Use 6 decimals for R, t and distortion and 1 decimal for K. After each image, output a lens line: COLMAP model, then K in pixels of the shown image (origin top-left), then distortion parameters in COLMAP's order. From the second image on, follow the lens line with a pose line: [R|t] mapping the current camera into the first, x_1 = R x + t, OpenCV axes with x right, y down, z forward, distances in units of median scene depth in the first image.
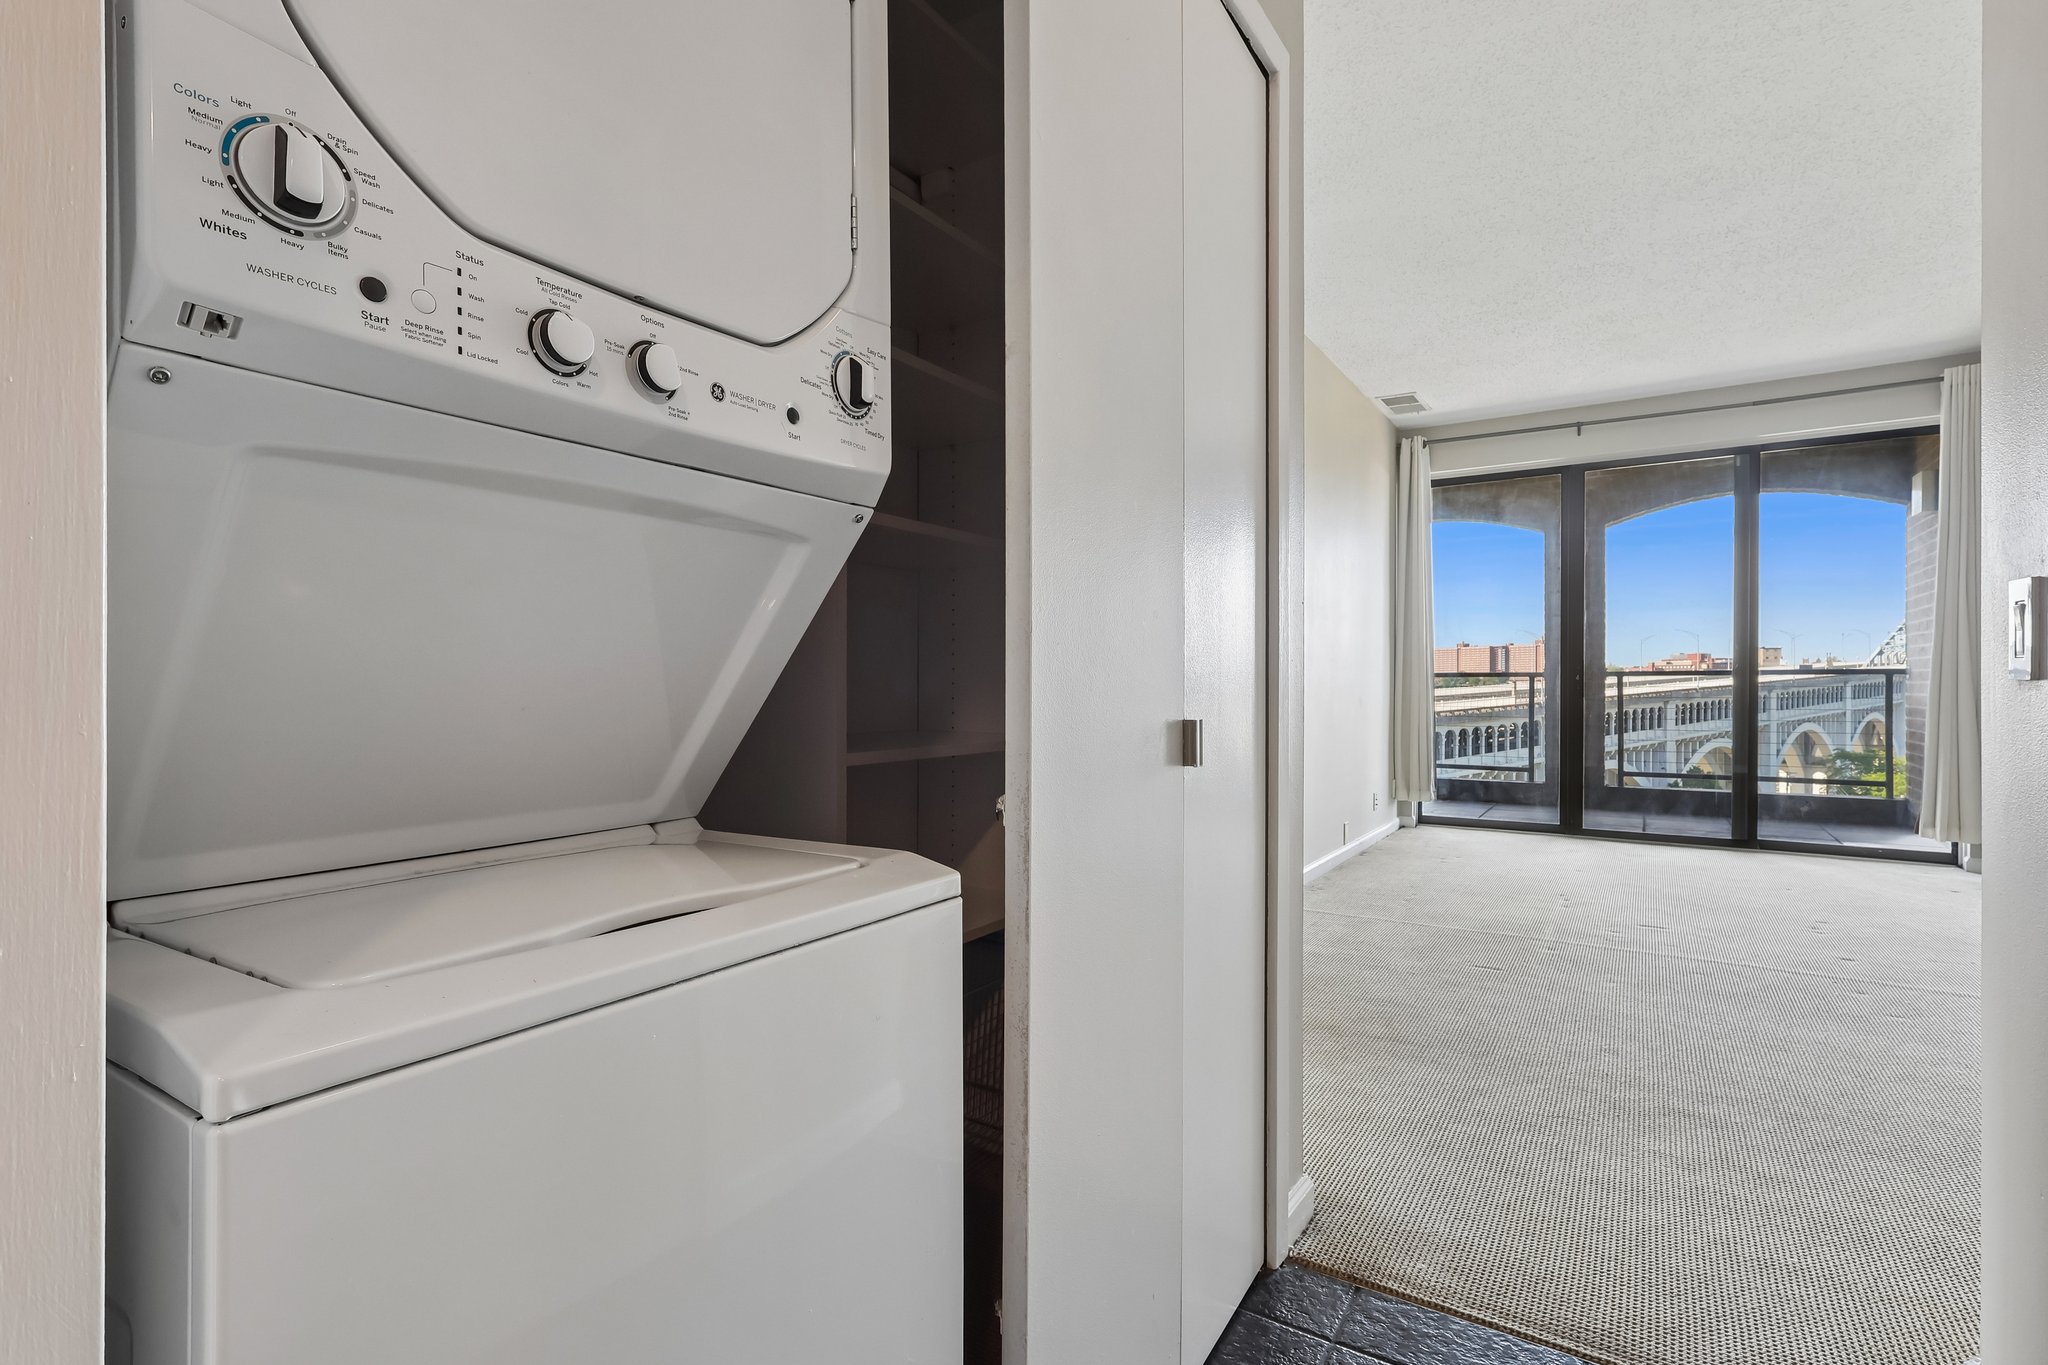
lens RADIAL K [[978.7, 0, 970.0], [0, 978.7, 686.3], [0, 0, 1]] dist [0.011407, 0.000715]
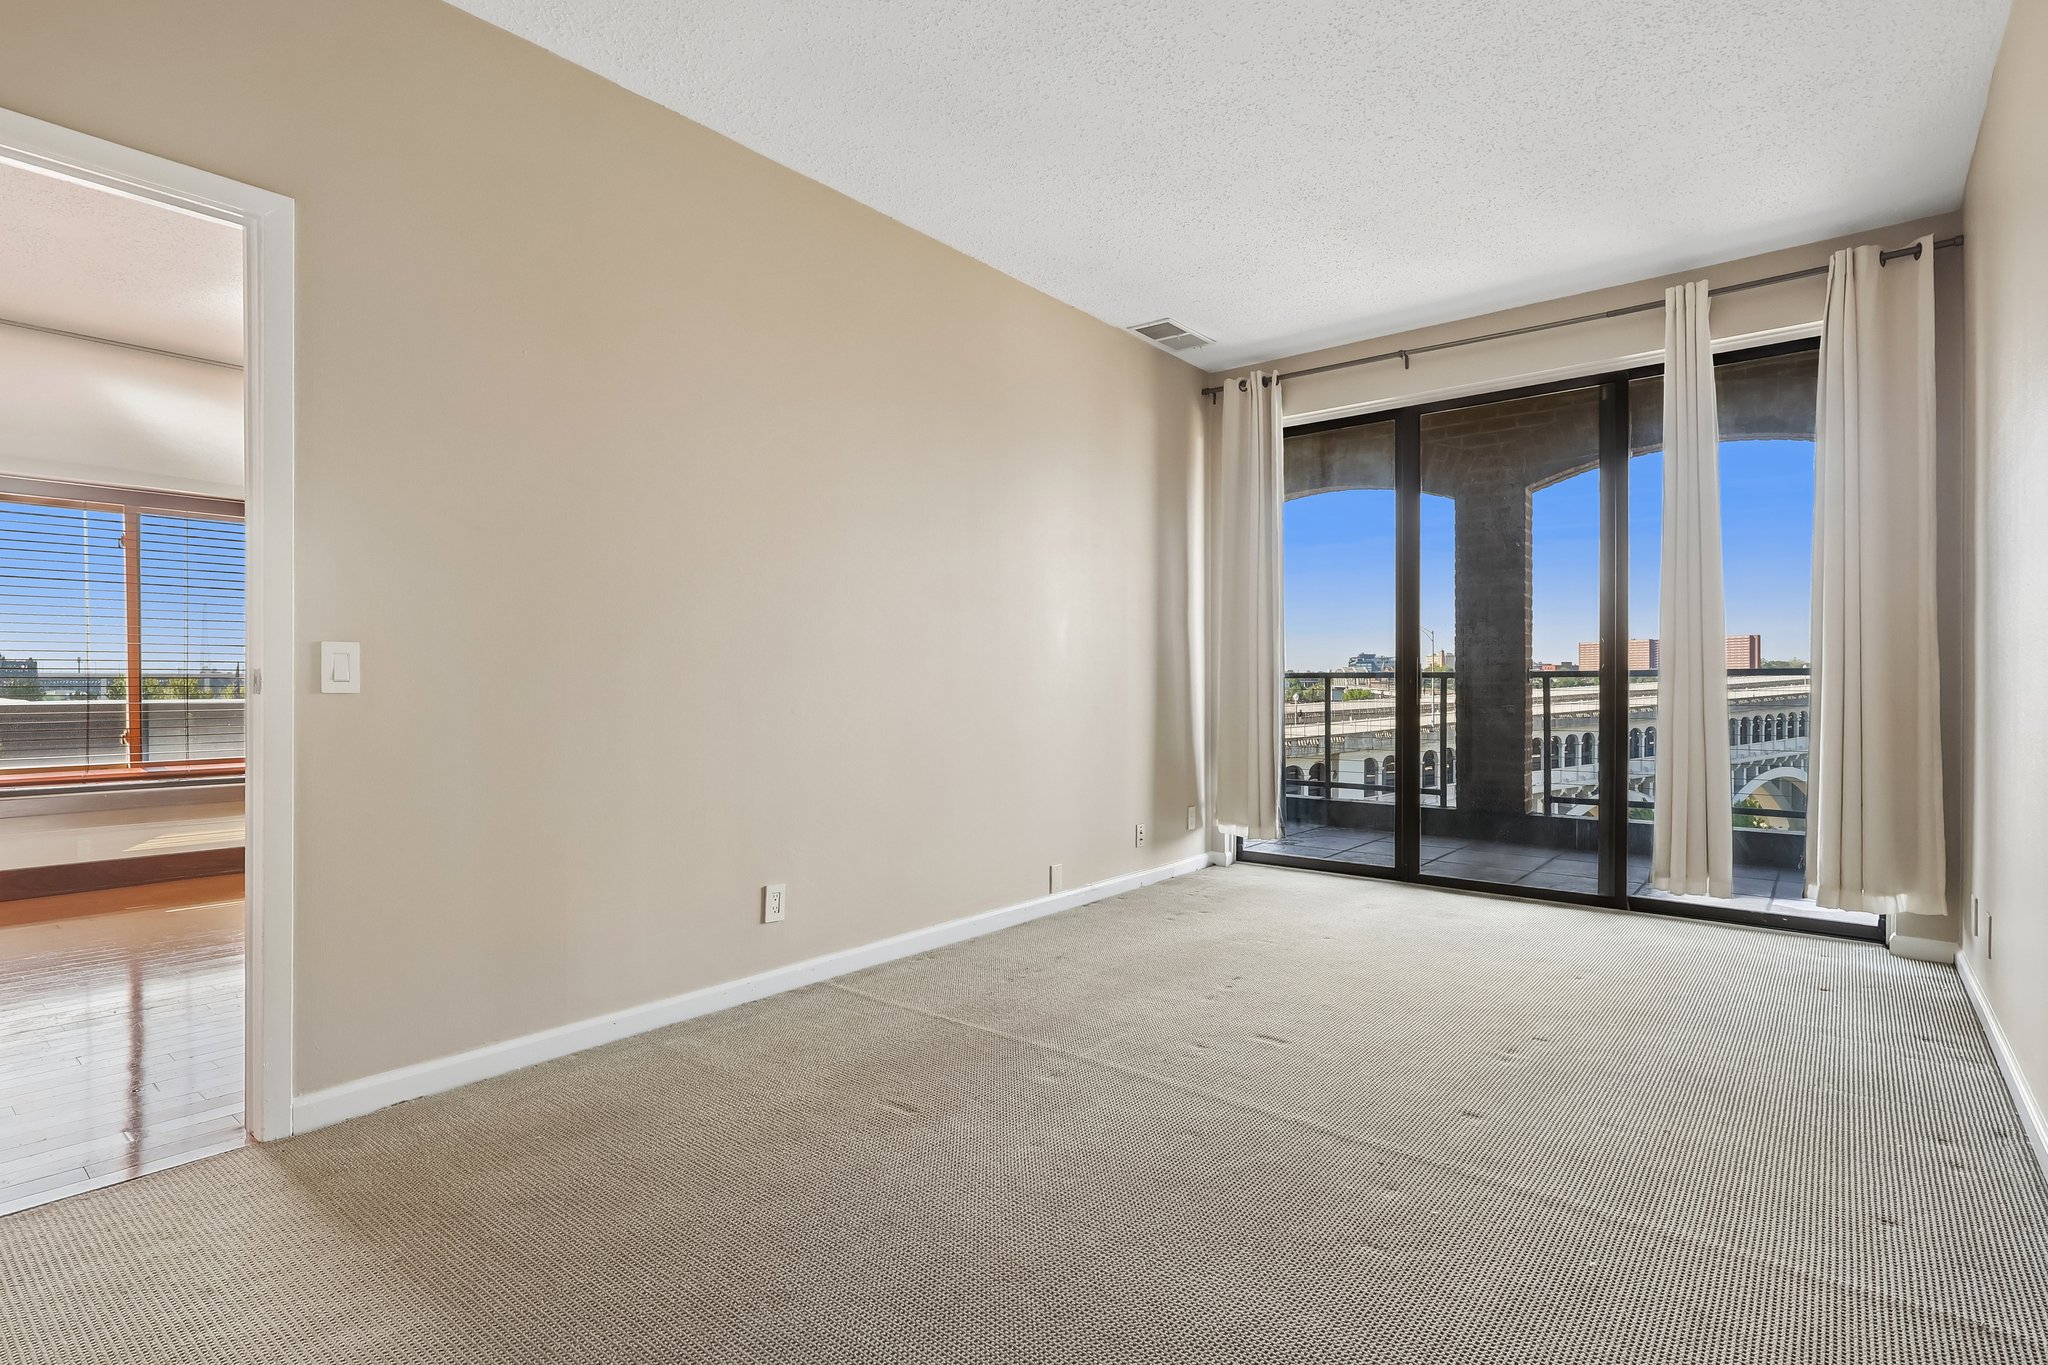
lens RADIAL K [[978.7, 0, 1031.2], [0, 978.7, 679.3], [0, 0, 1]] dist [0.011407, 0.000715]
pose [[0.993394, 0.000118, -0.114750, 0.386798], [-0.000894, 0.999977, -0.006710, -0.003307], [0.114747, 0.006768, 0.993372, 0.184651]]
